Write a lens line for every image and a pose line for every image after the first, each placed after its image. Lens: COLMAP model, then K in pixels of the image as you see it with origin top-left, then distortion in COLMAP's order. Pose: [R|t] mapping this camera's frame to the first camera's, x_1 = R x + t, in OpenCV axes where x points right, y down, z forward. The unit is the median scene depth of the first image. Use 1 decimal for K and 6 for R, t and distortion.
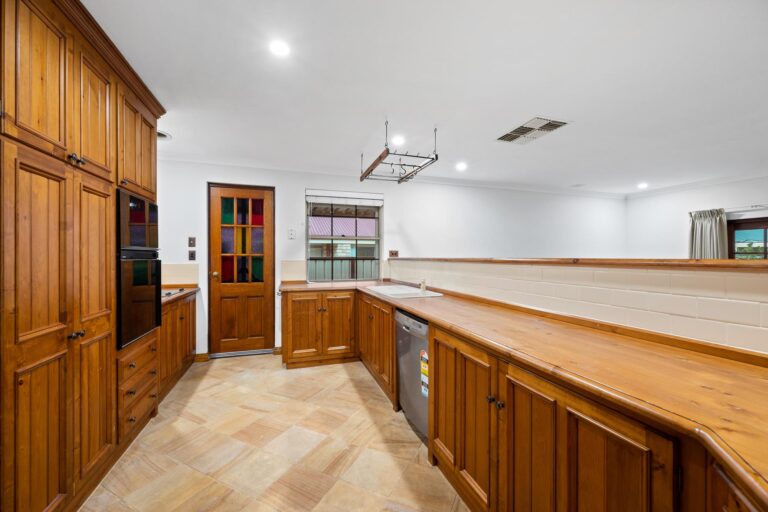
lens RADIAL K [[305.2, 0, 383.7], [0, 305.2, 257.2], [0, 0, 1]] dist [-0.002605, 0.000242]
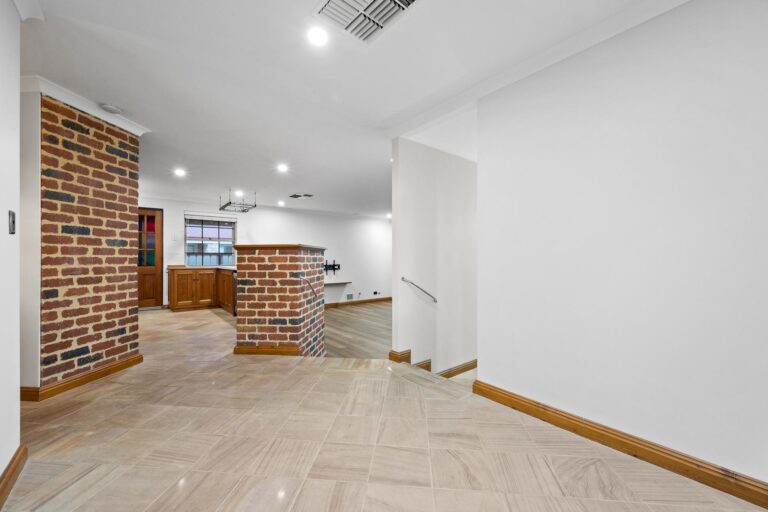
lens RADIAL K [[305.2, 0, 382.4], [0, 305.2, 257.7], [0, 0, 1]] dist [-0.002605, 0.000242]
pose [[0.935128, 0.000248, 0.354310, 0.200174], [0.000512, 0.999998, -0.002050, 0.047218], [-0.354310, 0.002098, 0.935126, -1.134741]]
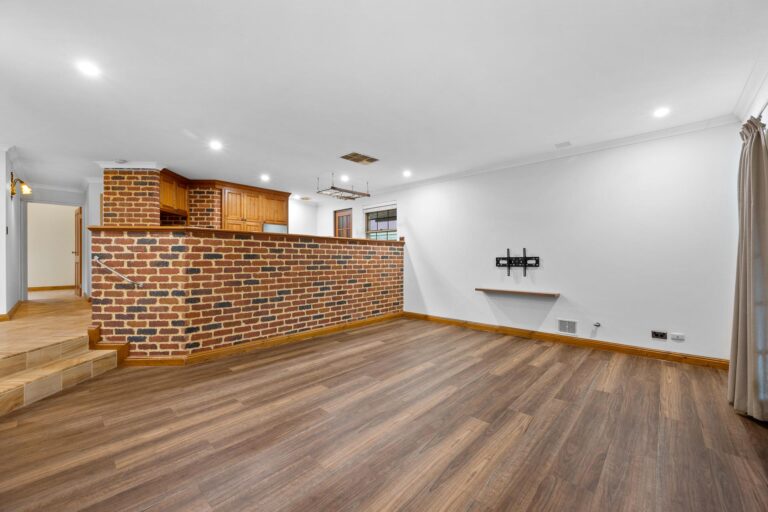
lens RADIAL K [[305.2, 0, 384.1], [0, 305.2, 258.4], [0, 0, 1]] dist [-0.002605, 0.000242]
pose [[0.482805, -0.001064, -0.875727, 1.674329], [-0.001053, 0.999998, -0.001796, 0.111411], [0.875727, 0.001789, 0.482803, 0.266945]]
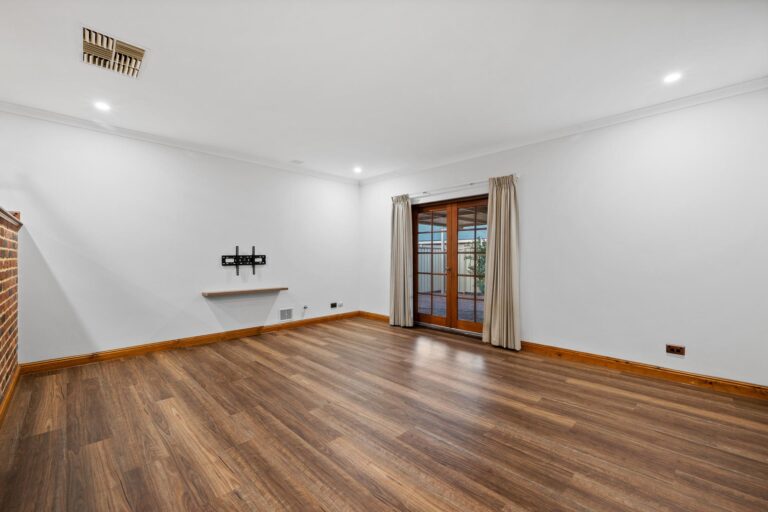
lens RADIAL K [[318.3, 0, 383.2], [0, 318.3, 258.0], [0, 0, 1]] dist [-0.002957, -0.000074]
pose [[0.892545, -0.001308, 0.450957, 0.624110], [0.000298, 0.999997, 0.002311, 0.111144], [-0.450958, -0.001928, 0.892543, -0.073118]]
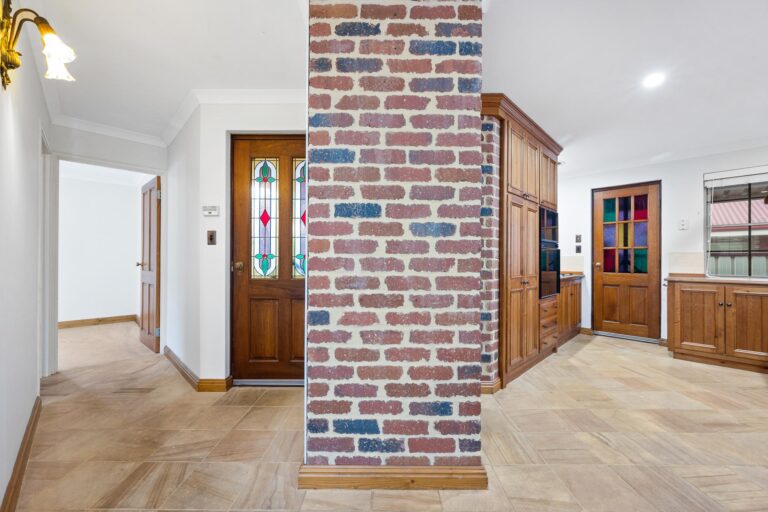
lens RADIAL K [[305.2, 0, 384.0], [0, 305.2, 259.1], [0, 0, 1]] dist [-0.002605, 0.000242]
pose [[0.445130, -0.000471, -0.895466, 0.158596], [-0.005118, 0.999982, -0.003070, 0.046844], [0.895451, 0.005950, 0.445120, -0.309550]]
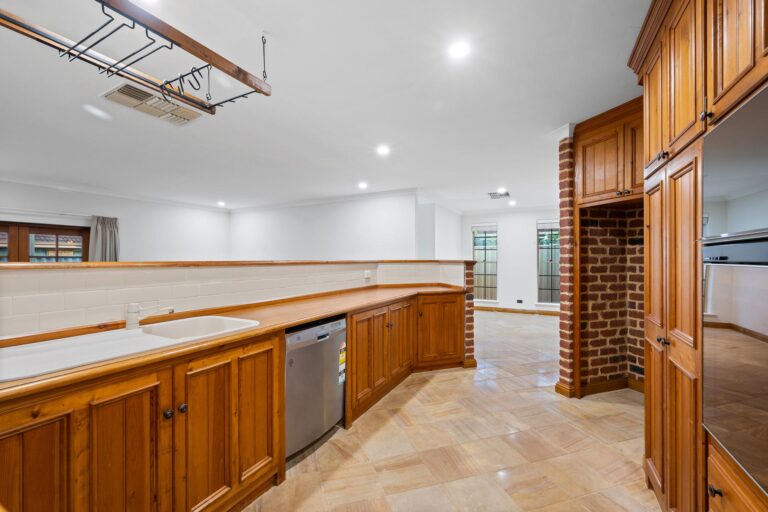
lens RADIAL K [[318.3, 0, 381.4], [0, 318.3, 258.0], [0, 0, 1]] dist [-0.002957, -0.000074]
pose [[-0.685918, 0.003105, 0.727672, -0.457054], [0.001544, 0.999995, -0.002812, -0.002146], [-0.727677, -0.000805, -0.685919, 0.941791]]
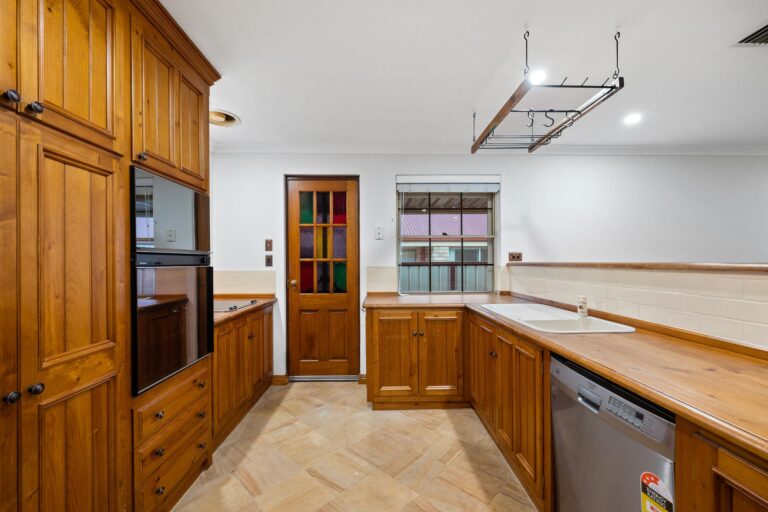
lens RADIAL K [[318.3, 0, 384.1], [0, 318.3, 261.3], [0, 0, 1]] dist [-0.002957, -0.000074]
pose [[0.956849, -0.004452, -0.290551, -0.058658], [0.003887, 0.999989, -0.002523, -0.000634], [0.290559, 0.001284, 0.956856, 0.249906]]
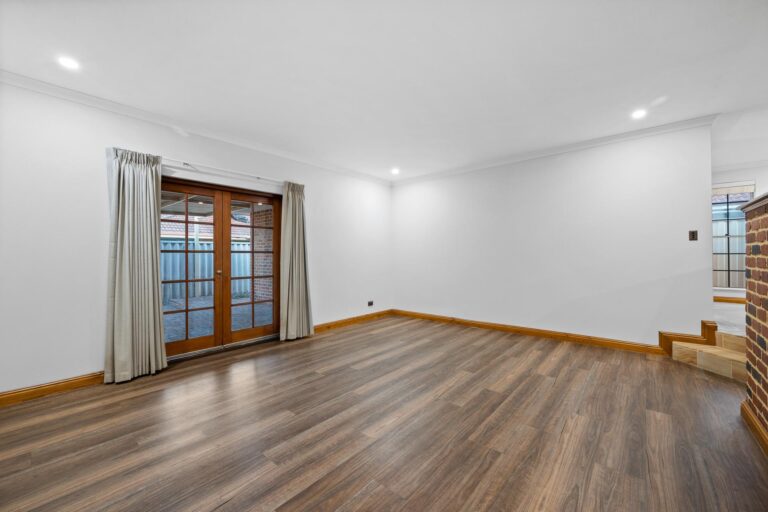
lens RADIAL K [[305.2, 0, 384.7], [0, 305.2, 258.1], [0, 0, 1]] dist [-0.002605, 0.000242]
pose [[-0.517709, -0.003232, 0.855551, 0.269467], [0.007384, 0.999939, 0.008246, 0.108778], [-0.855525, 0.010586, -0.517653, 1.218719]]
